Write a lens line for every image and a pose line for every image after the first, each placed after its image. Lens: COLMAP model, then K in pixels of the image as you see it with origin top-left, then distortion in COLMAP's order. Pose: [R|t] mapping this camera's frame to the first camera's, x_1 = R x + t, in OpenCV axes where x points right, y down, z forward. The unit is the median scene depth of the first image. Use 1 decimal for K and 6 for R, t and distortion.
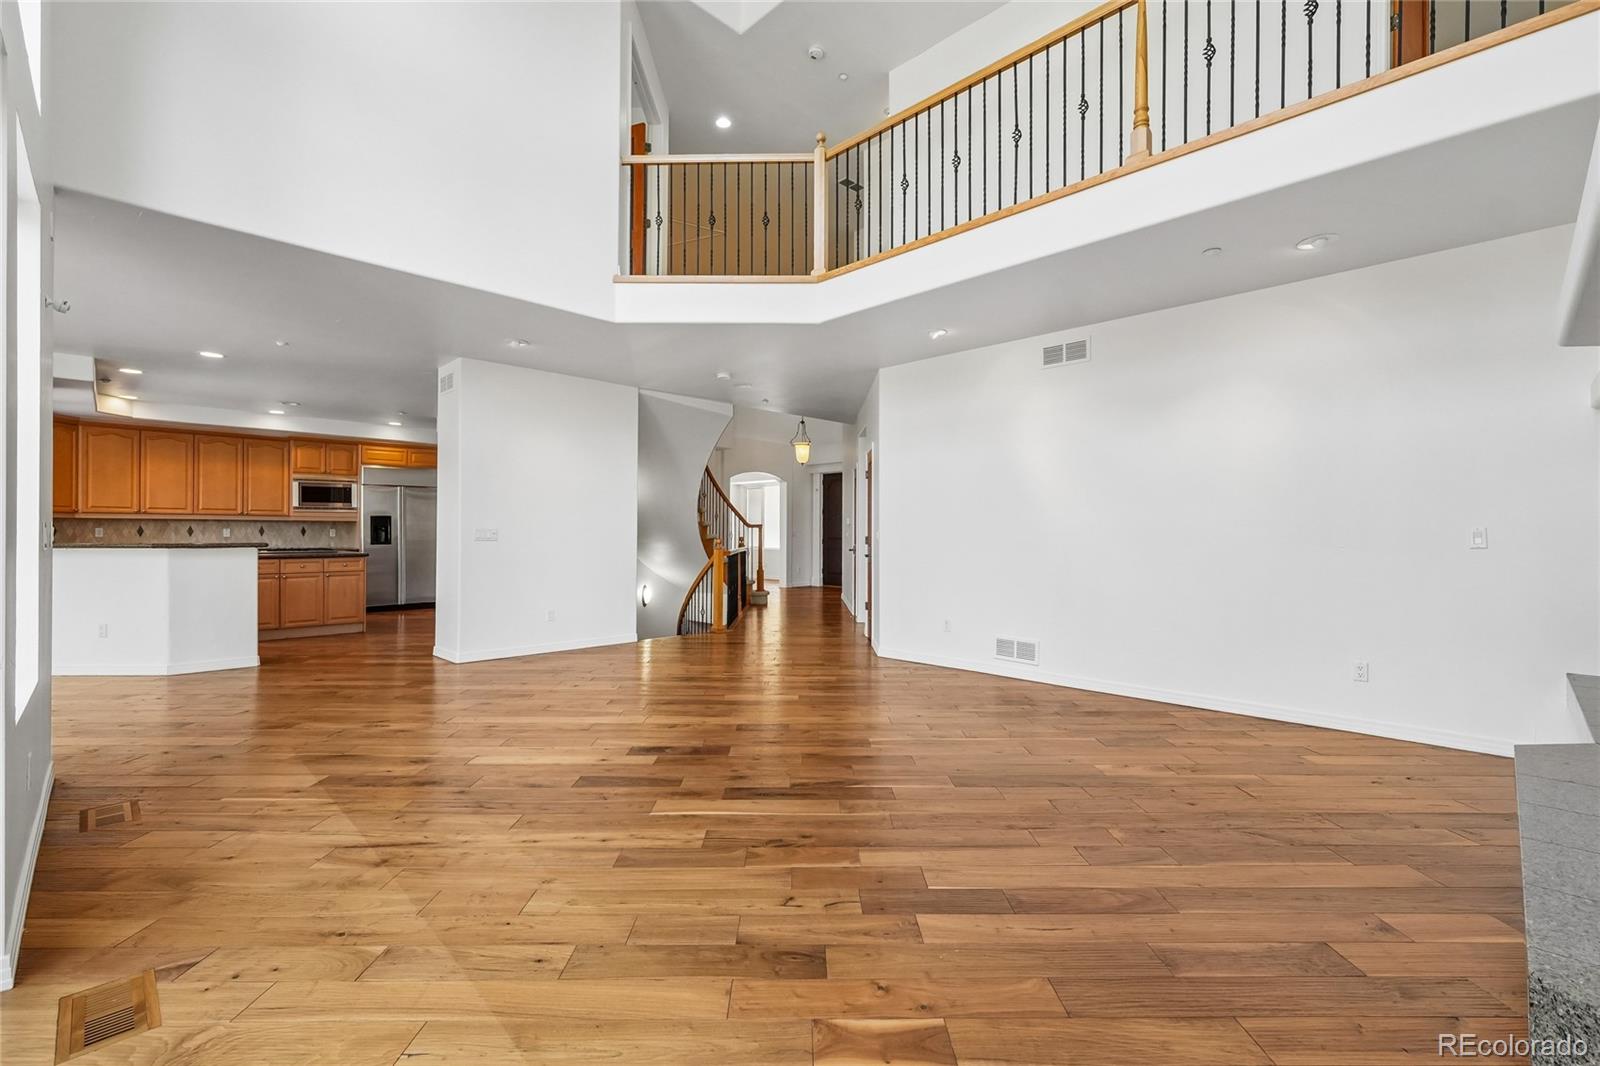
lens RADIAL K [[696.2, 0, 804.2], [0, 696.2, 530.1], [0, 0, 1]] dist [-0.000845, 0.001183]
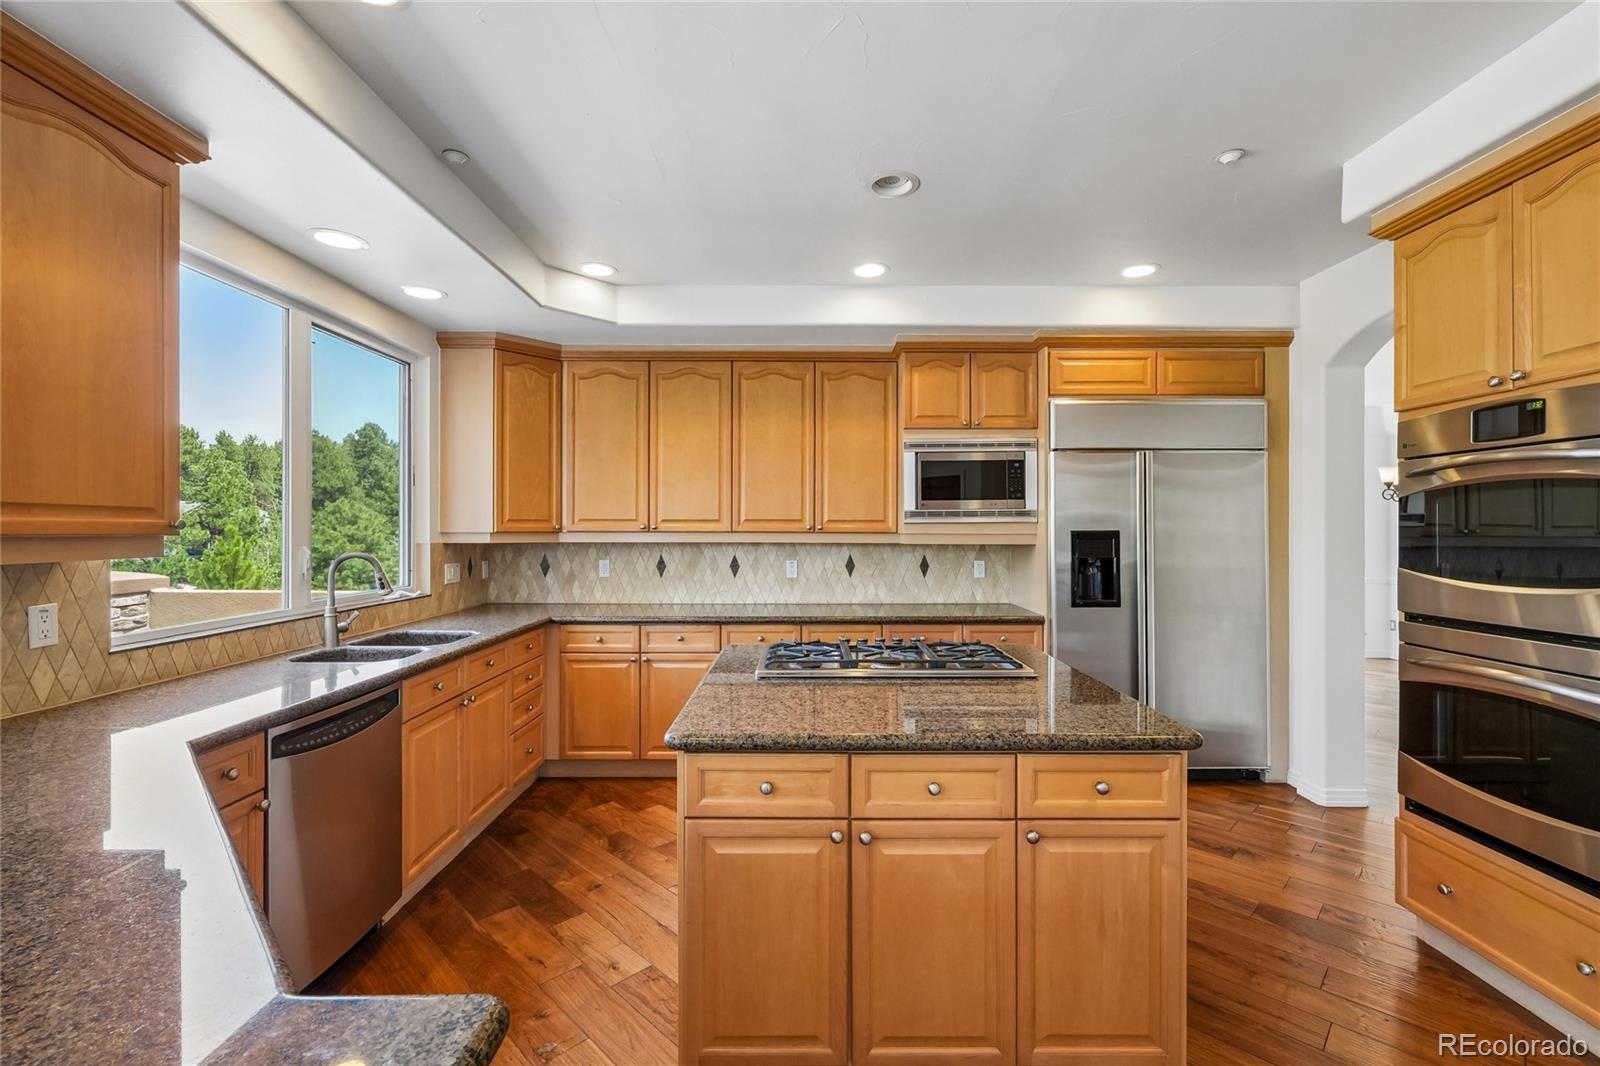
lens RADIAL K [[696.2, 0, 804.2], [0, 696.2, 530.1], [0, 0, 1]] dist [-0.000845, 0.001183]
pose [[0.707688, -0.000827, -0.706525, -0.512973], [0.002133, 0.999997, 0.000967, -0.024552], [0.706522, -0.002191, 0.707687, 0.704563]]
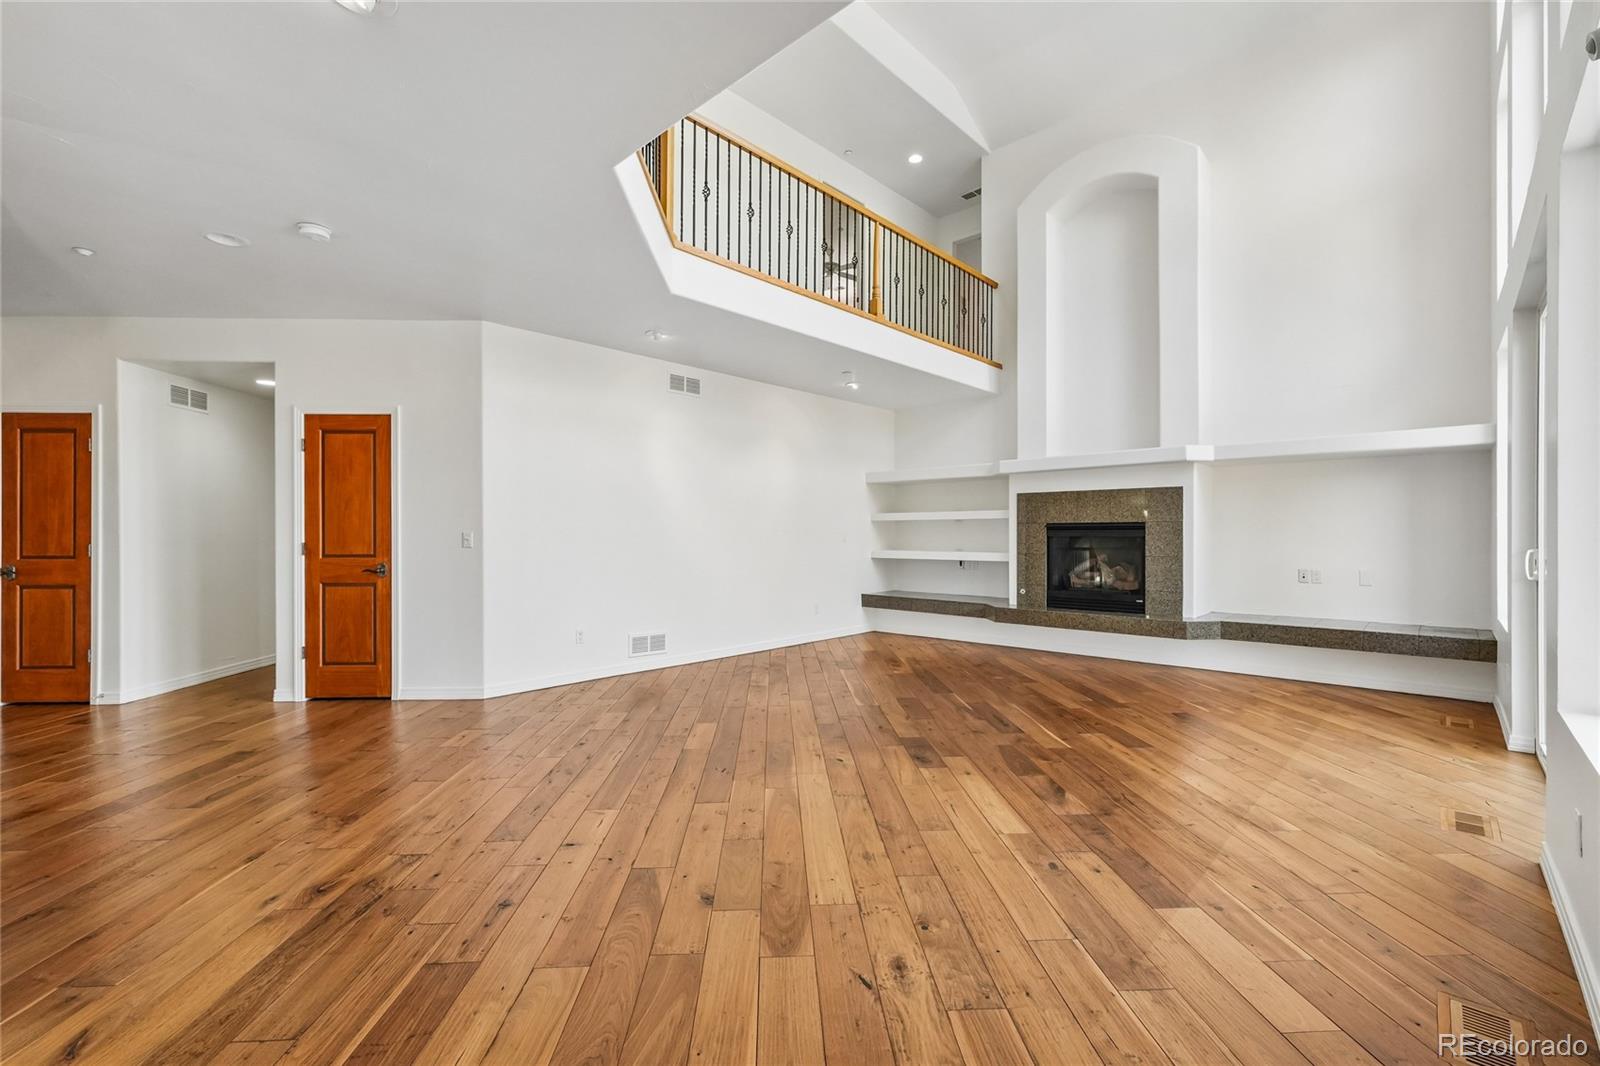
lens RADIAL K [[696.2, 0, 804.2], [0, 696.2, 530.1], [0, 0, 1]] dist [-0.000845, 0.001183]
pose [[-0.040129, 0.003284, 0.999189, -0.483963], [0.002644, 0.999991, -0.003181, -0.000234], [-0.999191, 0.002515, -0.040137, 0.495679]]
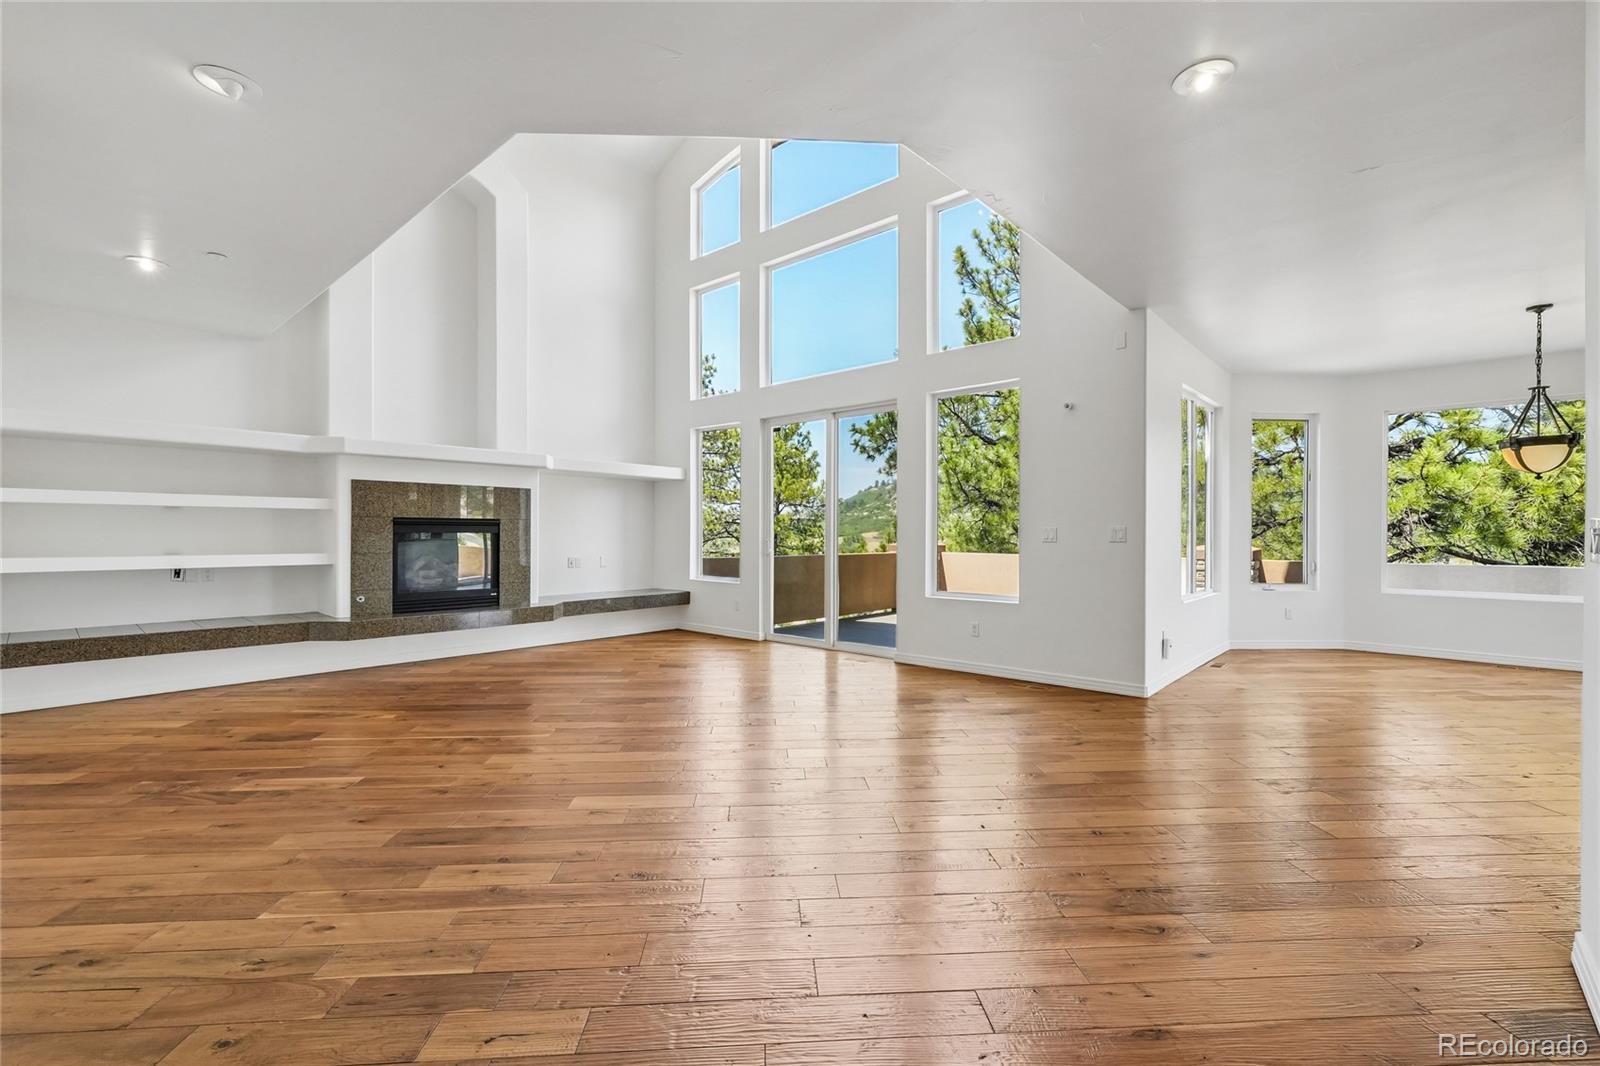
lens RADIAL K [[678.6, 0, 804.7], [0, 678.6, 528.0], [0, 0, 1]] dist [-0.002043, -0.000176]
pose [[-0.999178, -0.006780, -0.039966, -0.087430], [-0.006576, 0.999965, -0.005242, 0.001681], [0.040000, -0.004975, -0.999187, 0.870055]]
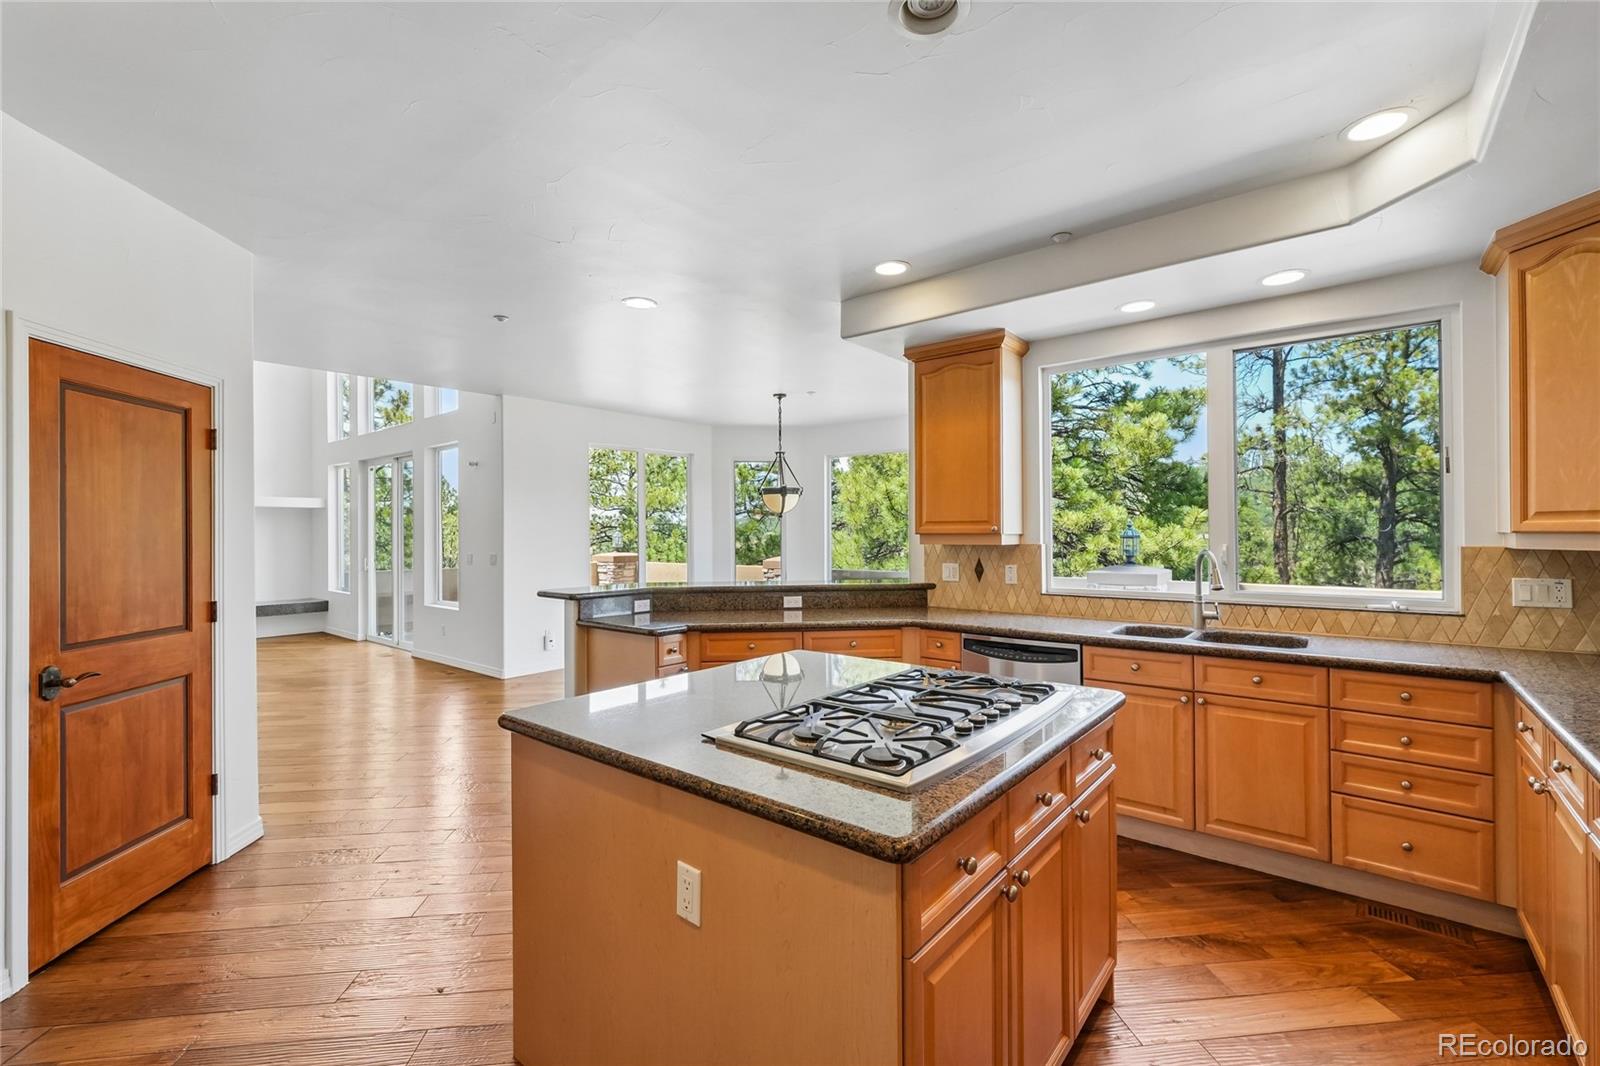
lens RADIAL K [[678.6, 0, 804.7], [0, 678.6, 528.0], [0, 0, 1]] dist [-0.002043, -0.000176]
pose [[-0.994995, 0.003265, -0.099871, -0.641220], [0.004096, 0.999959, -0.008116, -0.024049], [0.099840, -0.008484, -0.994967, 1.124630]]
